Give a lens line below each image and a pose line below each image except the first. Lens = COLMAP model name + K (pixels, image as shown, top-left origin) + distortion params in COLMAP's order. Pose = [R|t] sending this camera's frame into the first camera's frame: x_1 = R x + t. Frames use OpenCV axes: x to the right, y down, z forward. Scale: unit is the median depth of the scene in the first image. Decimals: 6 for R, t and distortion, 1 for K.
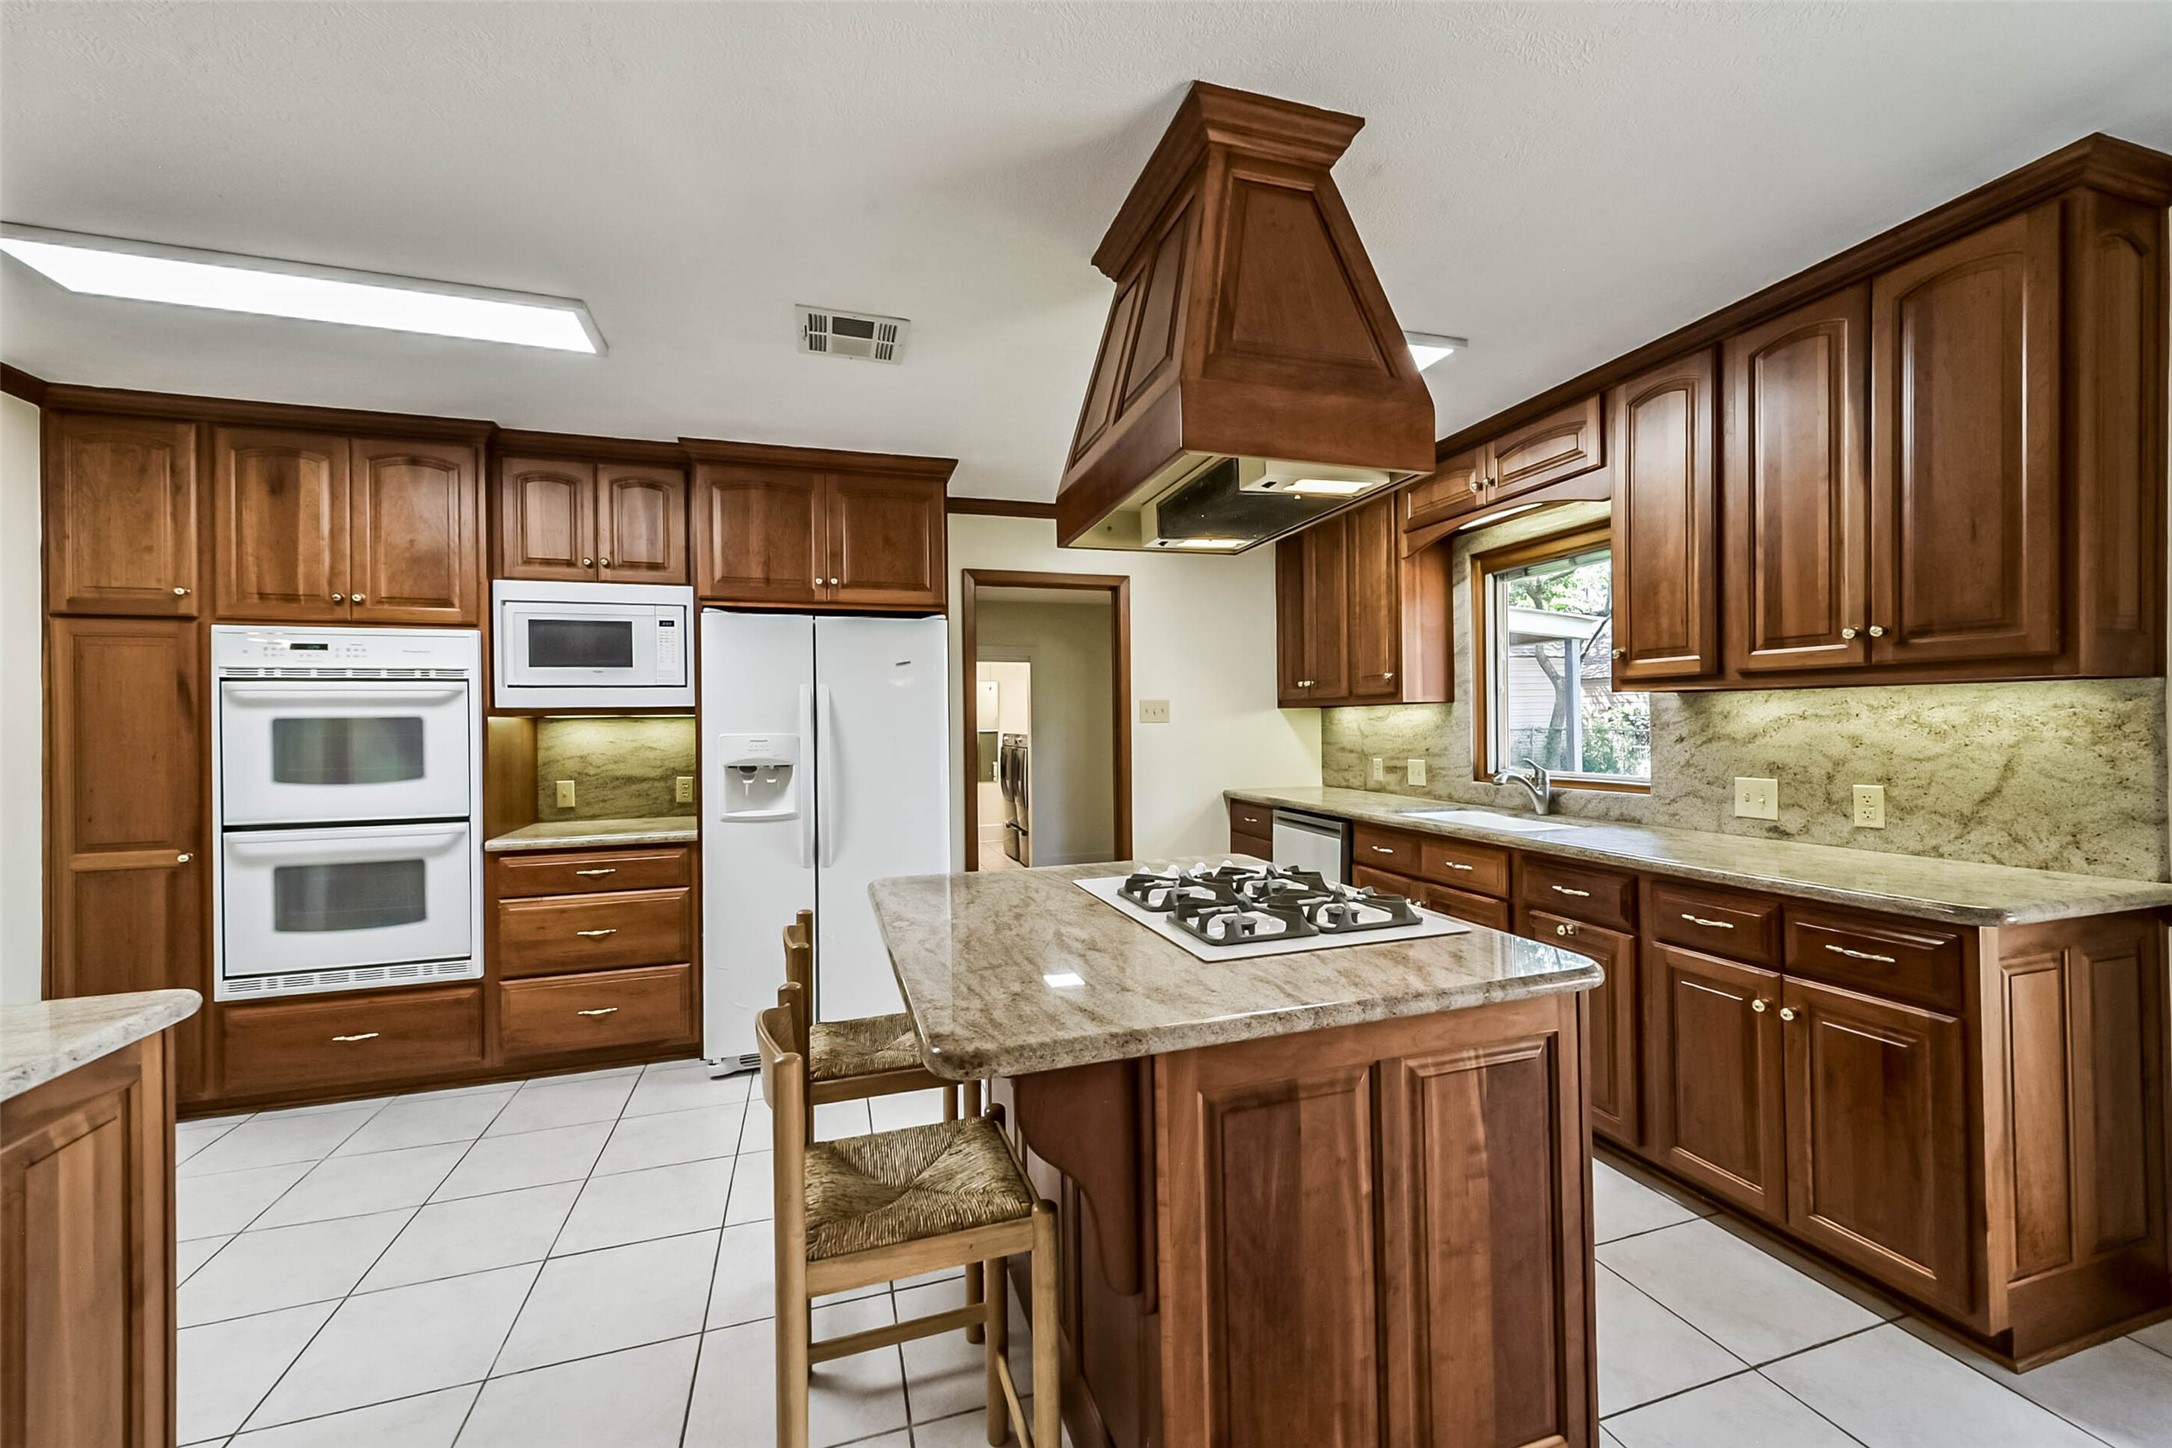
lens RADIAL K [[842.6, 0, 1083.4], [0, 842.6, 726.1], [0, 0, 1]] dist [-0.002148, 0.000690]
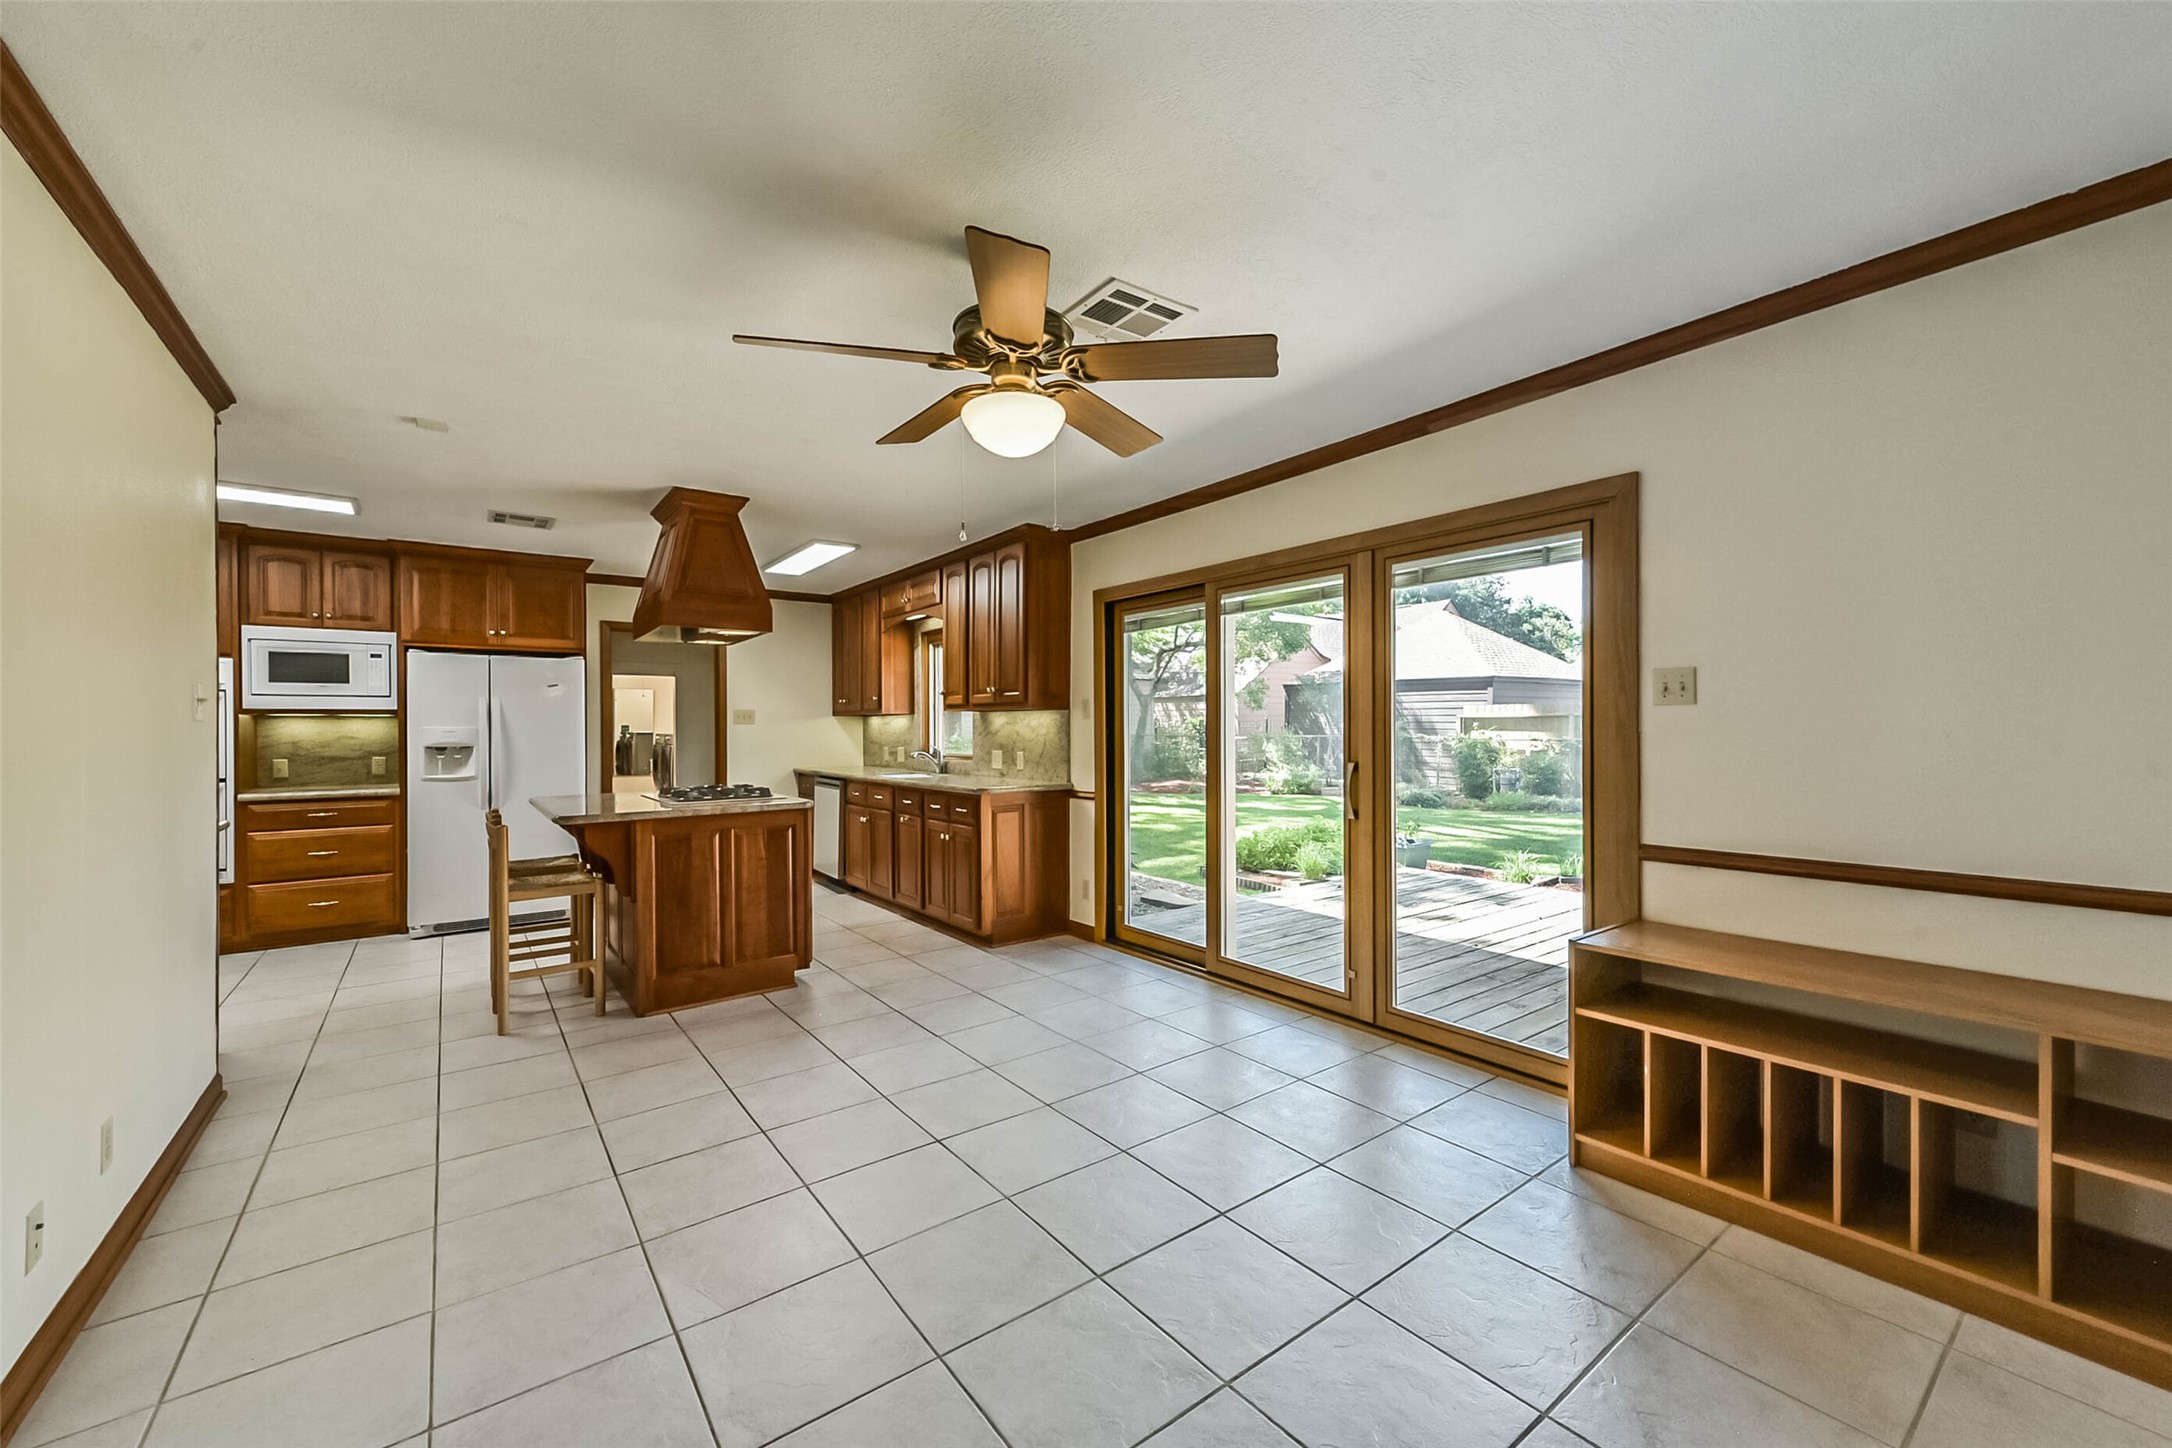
lens RADIAL K [[842.6, 0, 1102.3], [0, 842.6, 737.2], [0, 0, 1]] dist [-0.002148, 0.000690]
pose [[0.936319, 0.006251, 0.351096, 0.221700], [-0.007874, 0.999964, 0.003193, 0.013068], [-0.351063, -0.005754, 0.936334, -0.949637]]
